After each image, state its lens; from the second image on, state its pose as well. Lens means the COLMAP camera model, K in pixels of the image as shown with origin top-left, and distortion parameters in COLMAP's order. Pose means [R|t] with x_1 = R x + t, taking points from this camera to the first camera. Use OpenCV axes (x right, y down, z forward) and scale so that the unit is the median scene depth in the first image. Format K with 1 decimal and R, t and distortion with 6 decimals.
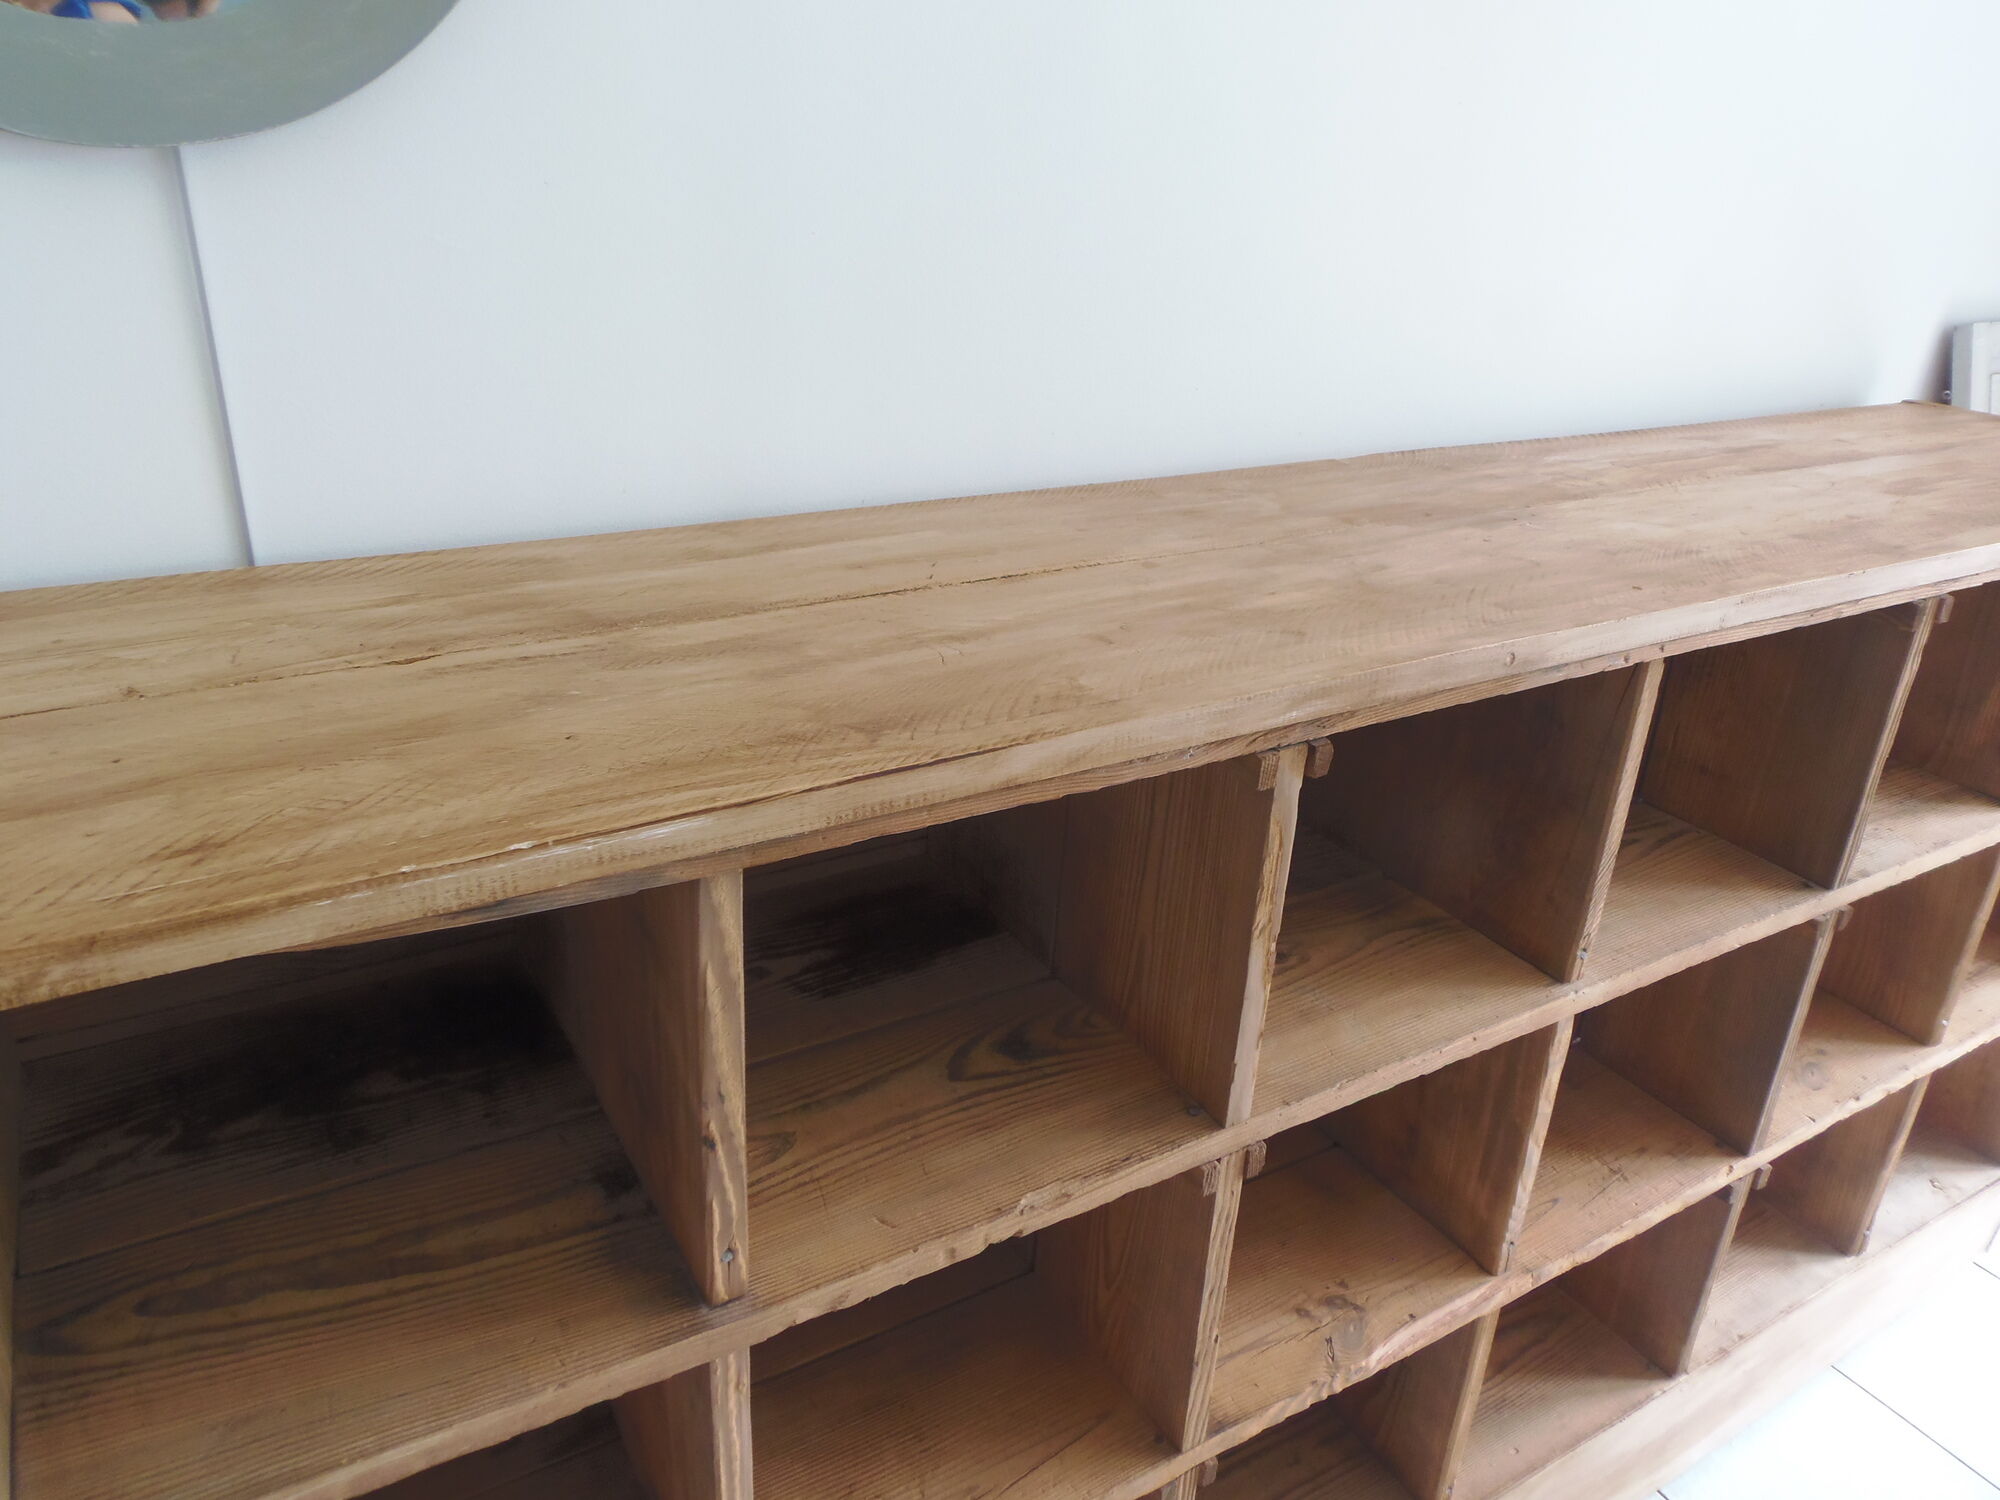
lens RADIAL K [[1458.4, 0, 999.7], [0, 1458.4, 715.8], [0, 0, 1]] dist [-0.005081, -0.014161]
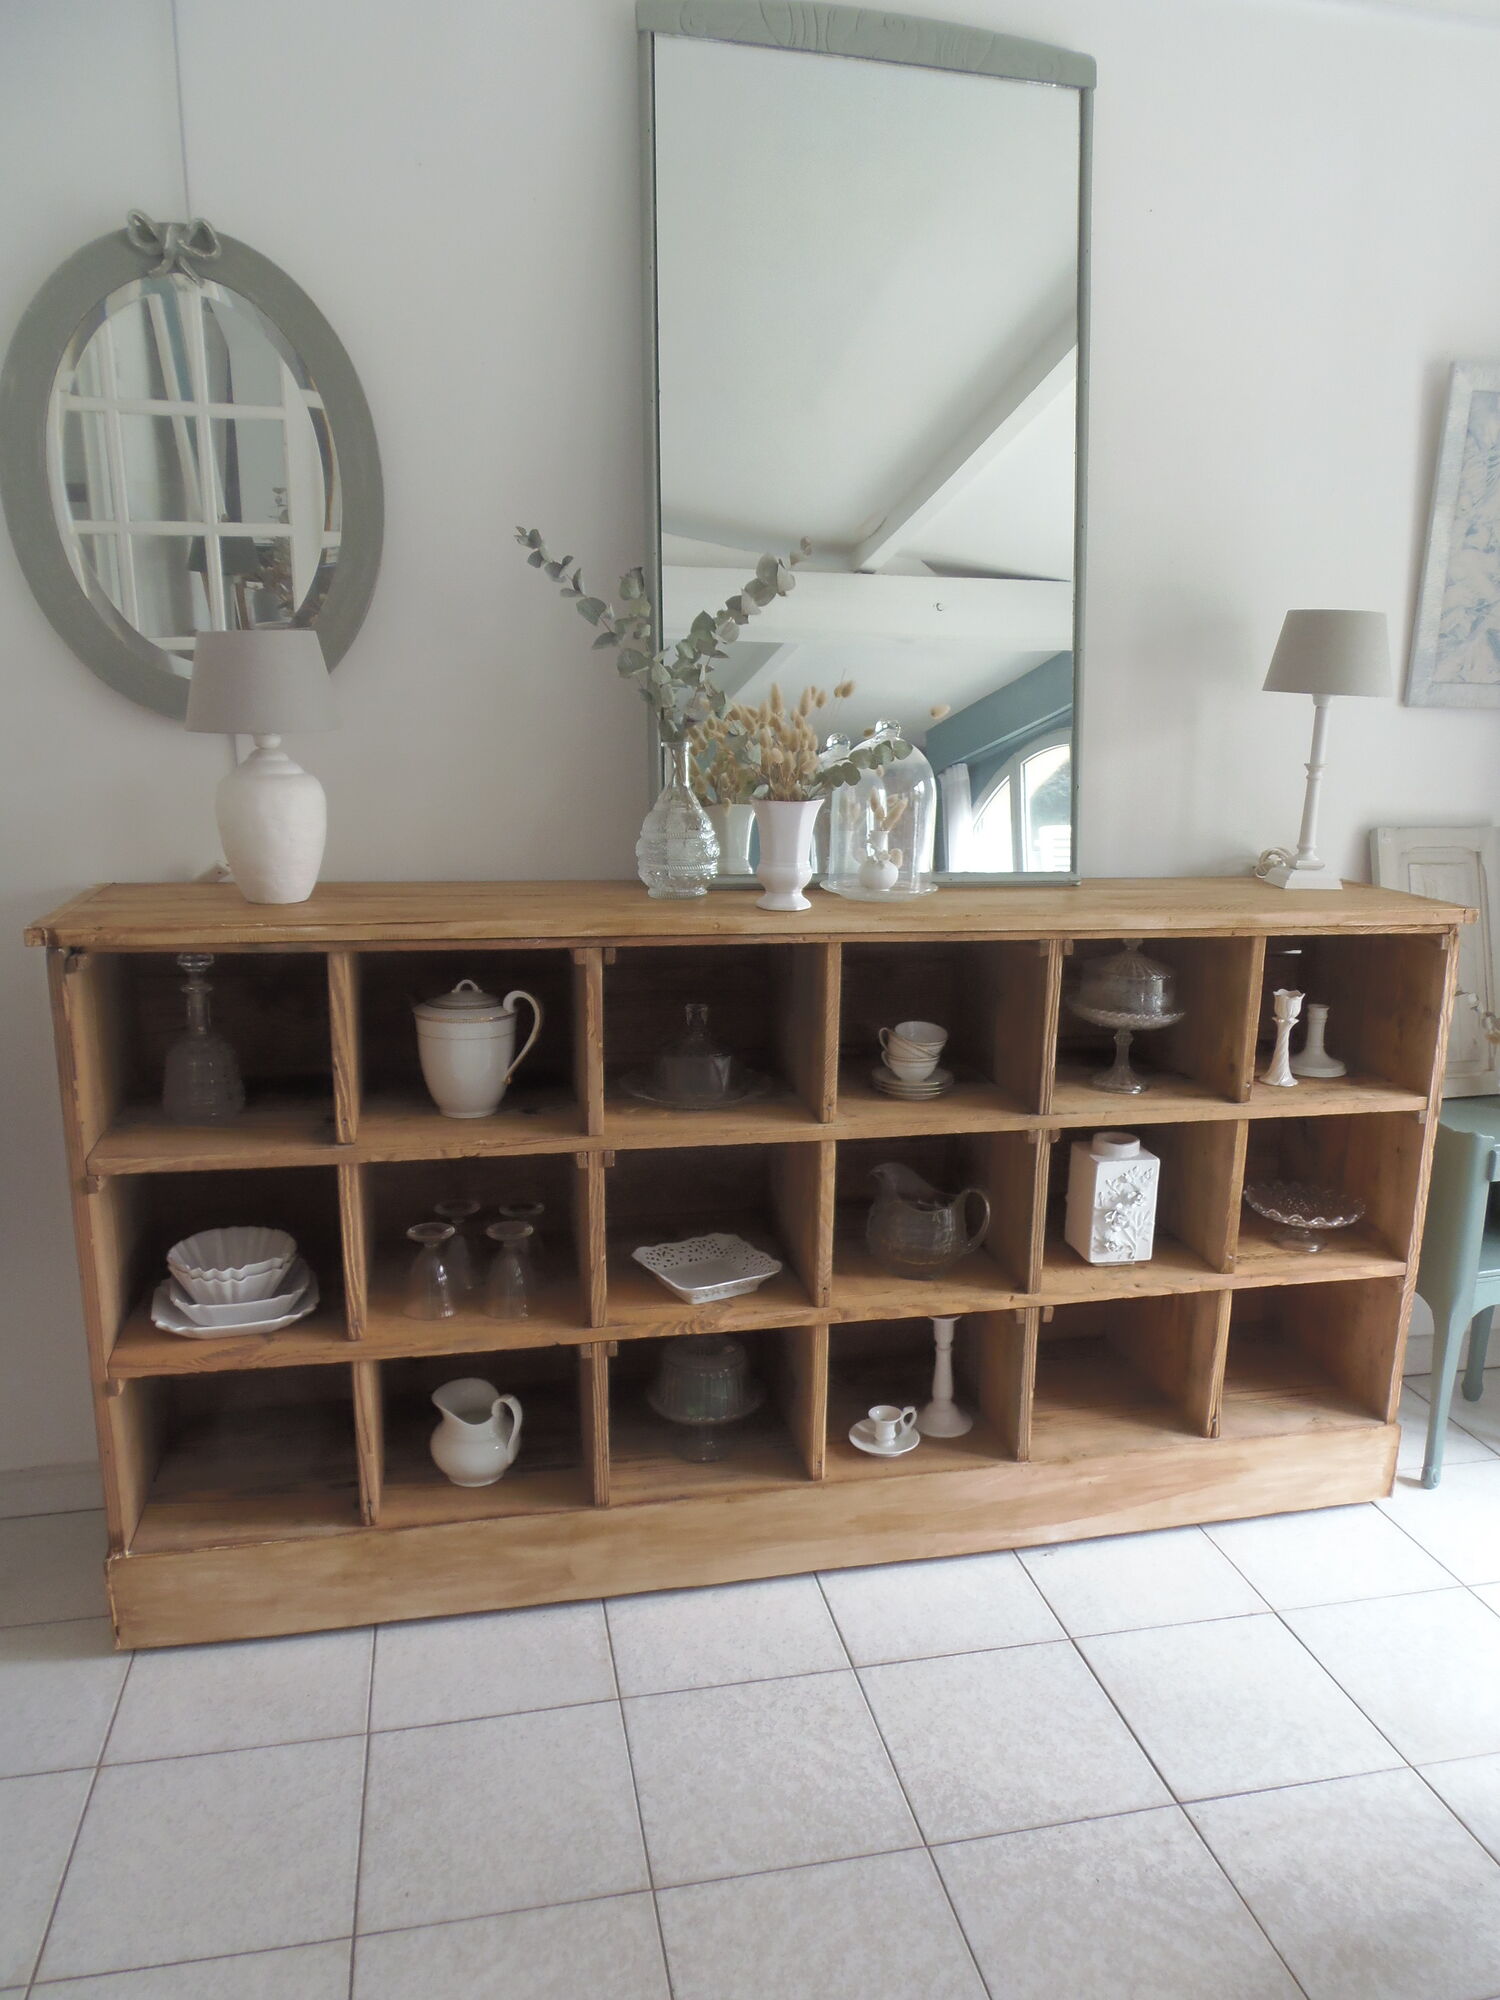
lens RADIAL K [[1458.4, 0, 786.3], [0, 1458.4, 1043.9], [0, 0, 1]] dist [-0.005081, -0.014161]
pose [[0.950997, 0.042863, -0.306213, 1.198022], [-0.097907, 0.981130, -0.166730, 0.524995], [0.293288, 0.188540, 0.937248, -1.084443]]
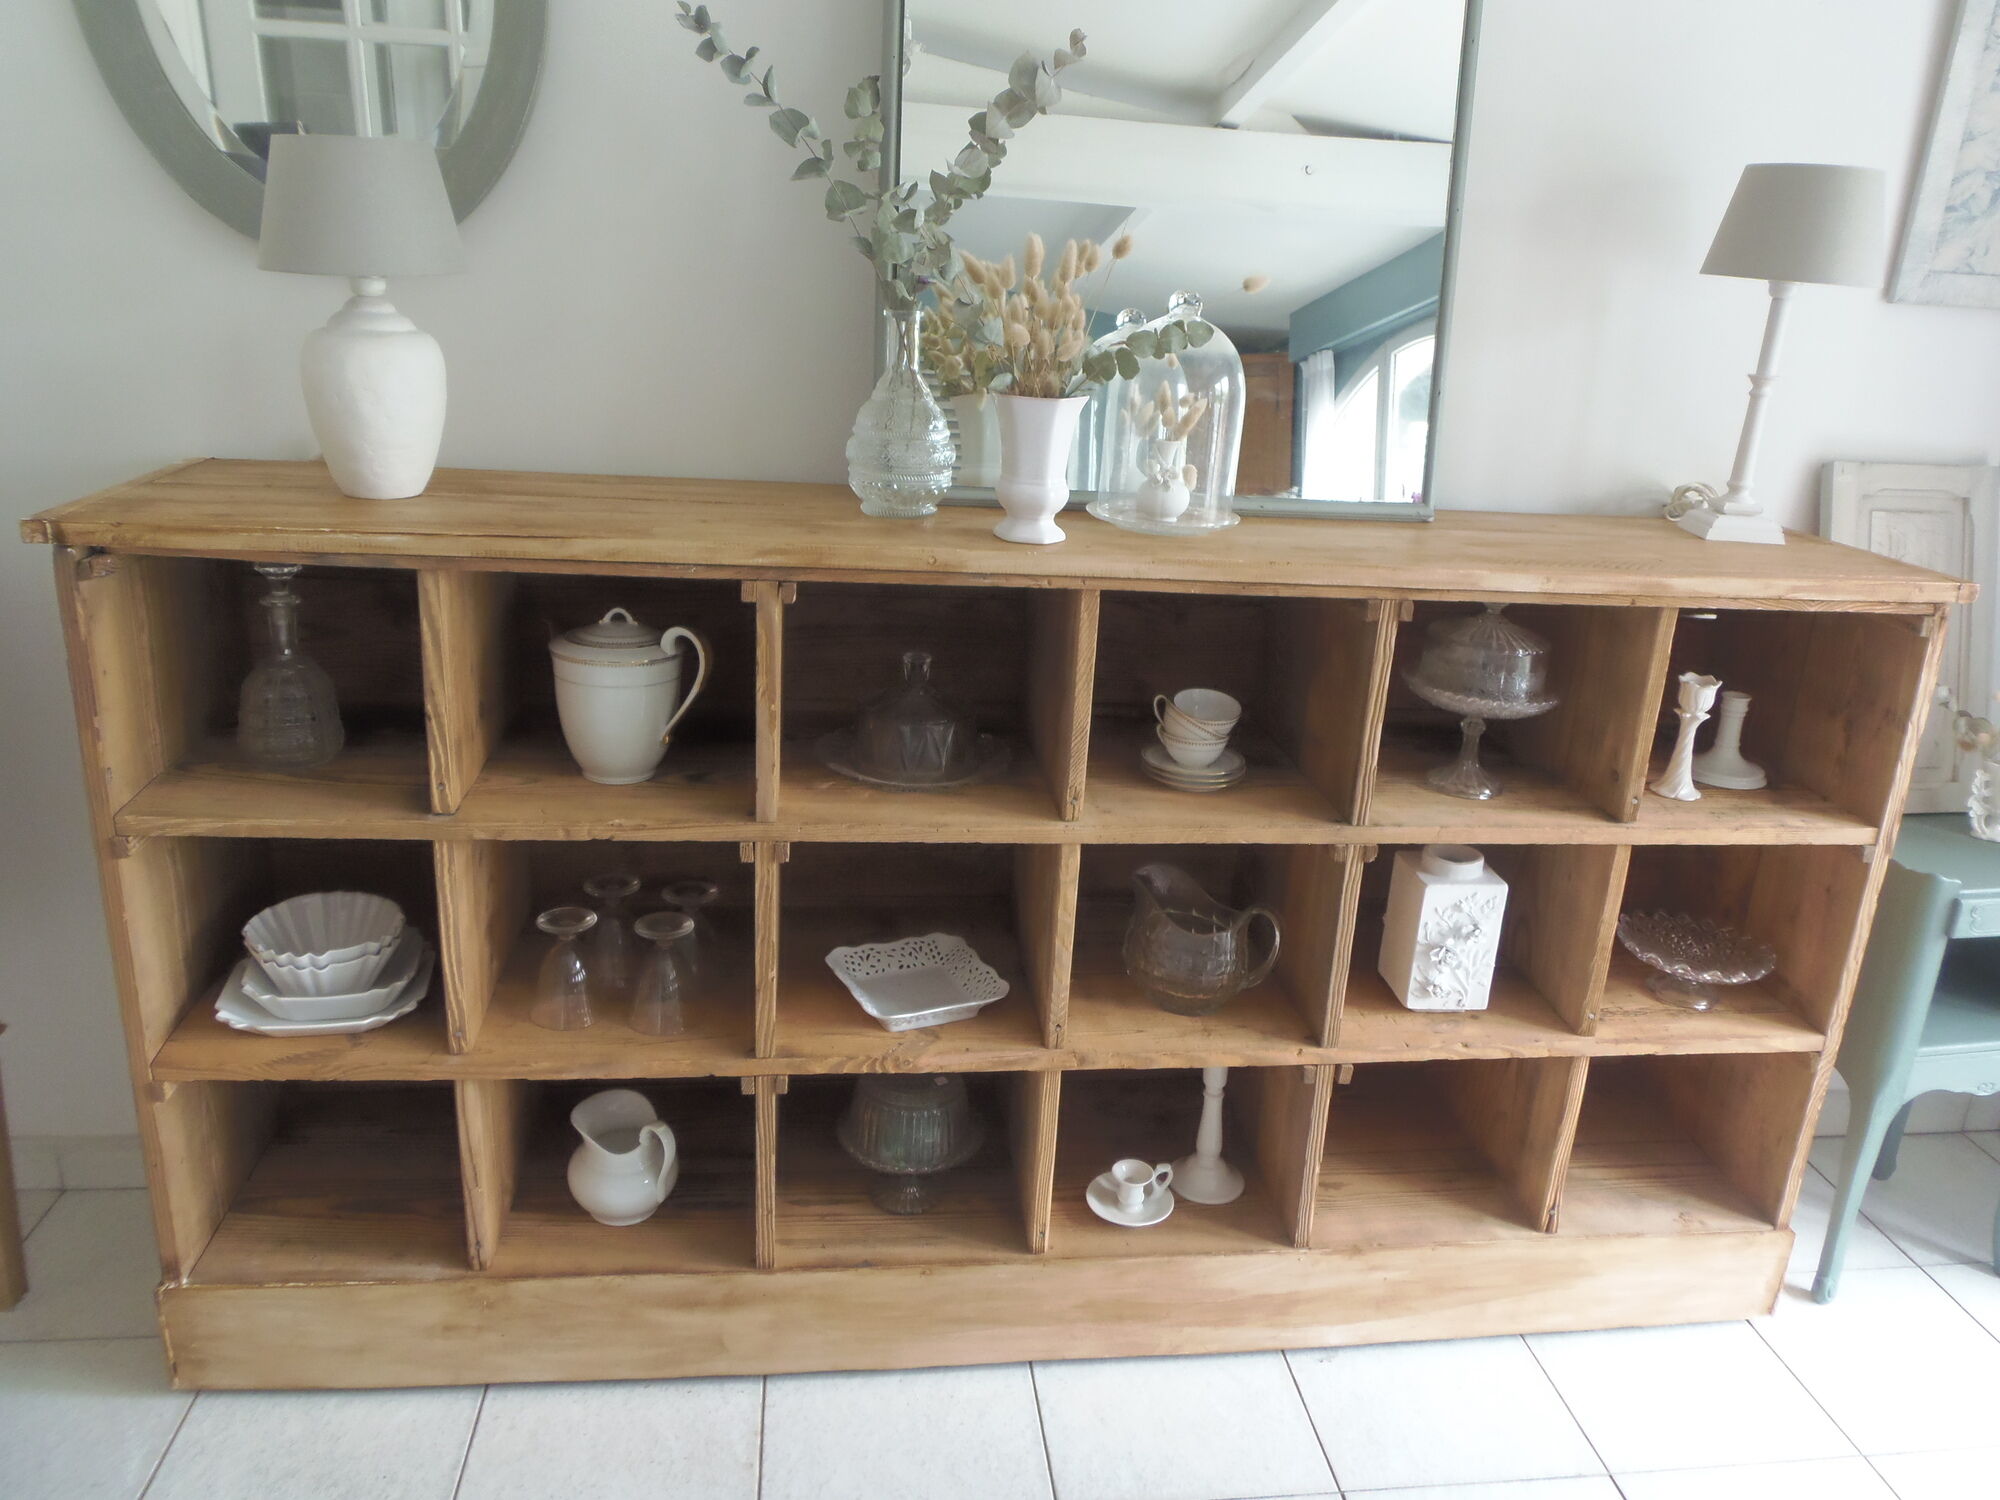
lens RADIAL K [[1458.4, 0, 1012.3], [0, 1458.4, 722.1], [0, 0, 1]] dist [-0.005081, -0.014161]
pose [[0.915756, 0.124677, -0.381899, 1.154364], [-0.170756, 0.981276, -0.089103, 0.292592], [0.363640, 0.146808, 0.919899, -0.515433]]
